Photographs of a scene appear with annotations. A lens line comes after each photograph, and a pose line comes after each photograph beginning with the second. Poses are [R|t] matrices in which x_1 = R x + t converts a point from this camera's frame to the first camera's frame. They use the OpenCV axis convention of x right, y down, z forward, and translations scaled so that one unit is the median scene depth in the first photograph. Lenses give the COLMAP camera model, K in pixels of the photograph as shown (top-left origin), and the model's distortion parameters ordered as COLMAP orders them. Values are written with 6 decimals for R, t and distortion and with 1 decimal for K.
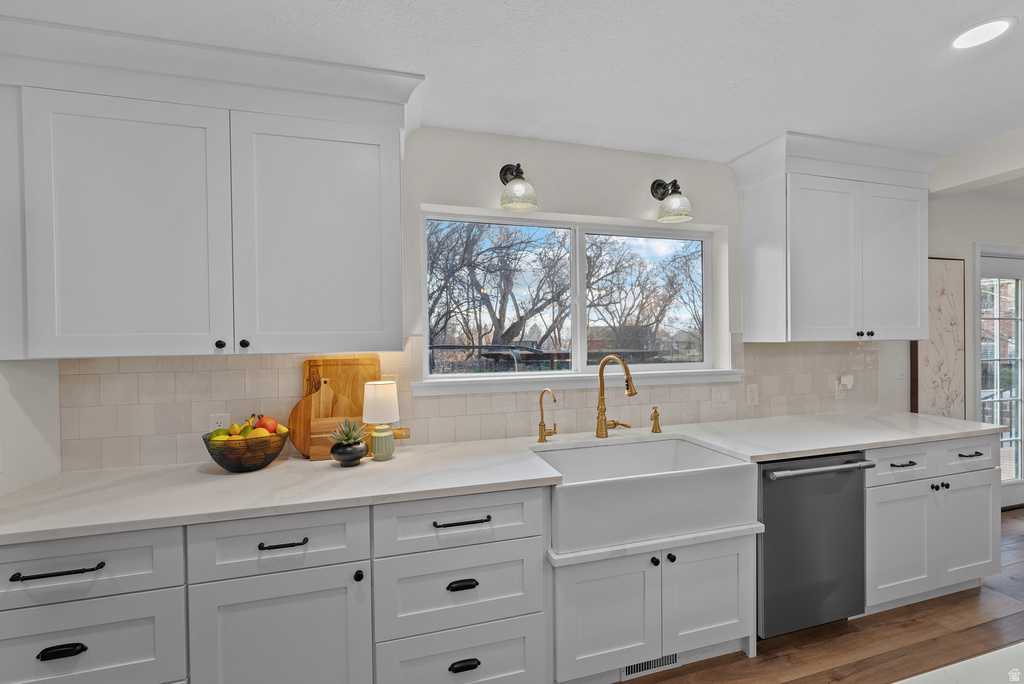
lens RADIAL K [[436.7, 0, 518.2], [0, 436.7, 346.7], [0, 0, 1]] dist [-0.003530, 0.001036]
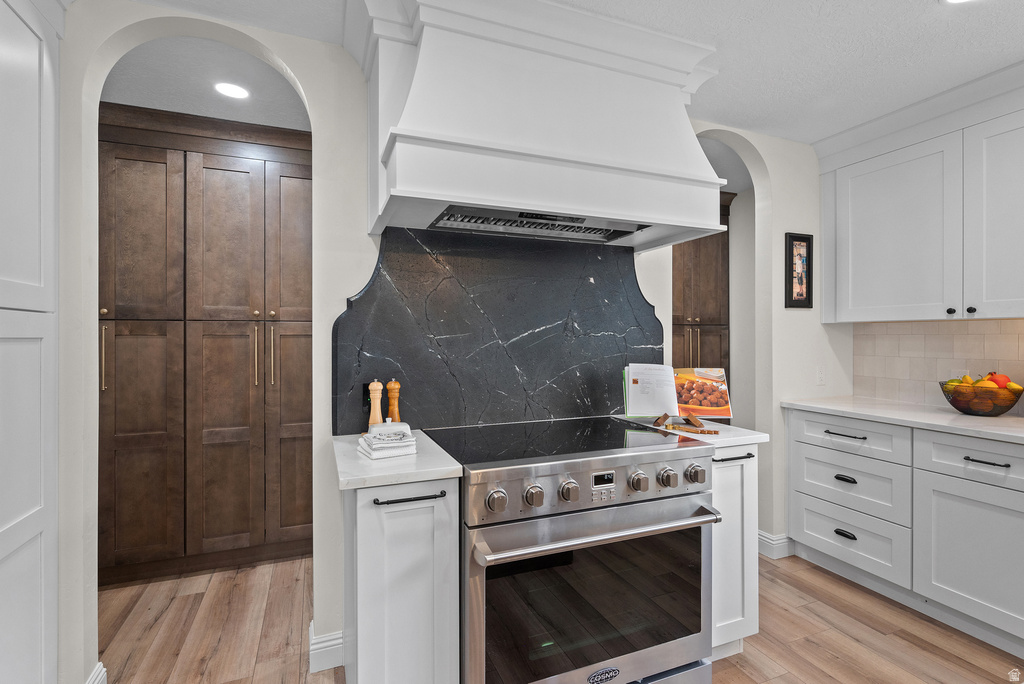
lens RADIAL K [[481.1, 0, 515.1], [0, 481.1, 334.4], [0, 0, 1]] dist [-0.004762, 0.002302]
pose [[0.113168, 0.015099, -0.993461, 0.441574], [-0.010695, 0.999845, 0.013978, 0.042796], [0.993518, 0.009043, 0.113312, -0.342931]]
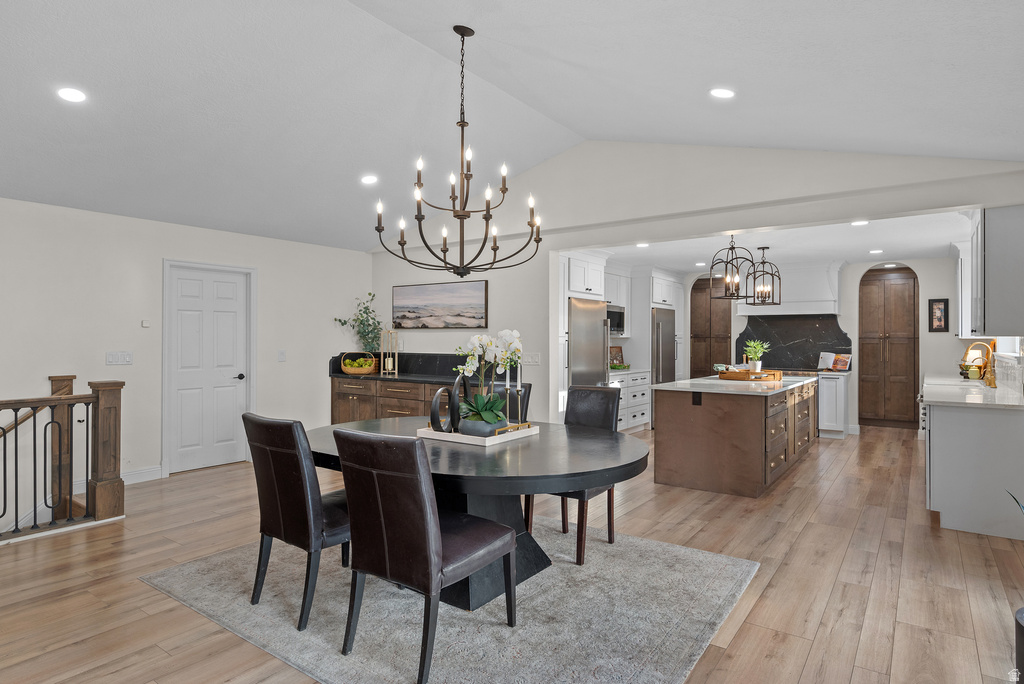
lens RADIAL K [[566.9, 0, 513.6], [0, 566.9, 337.4], [0, 0, 1]] dist [-0.001821, -0.000723]
pose [[-0.786464, 0.012212, -0.617515, 4.497483], [0.002652, 0.999862, 0.016395, -0.085566], [0.617630, 0.011257, -0.786388, 2.452969]]
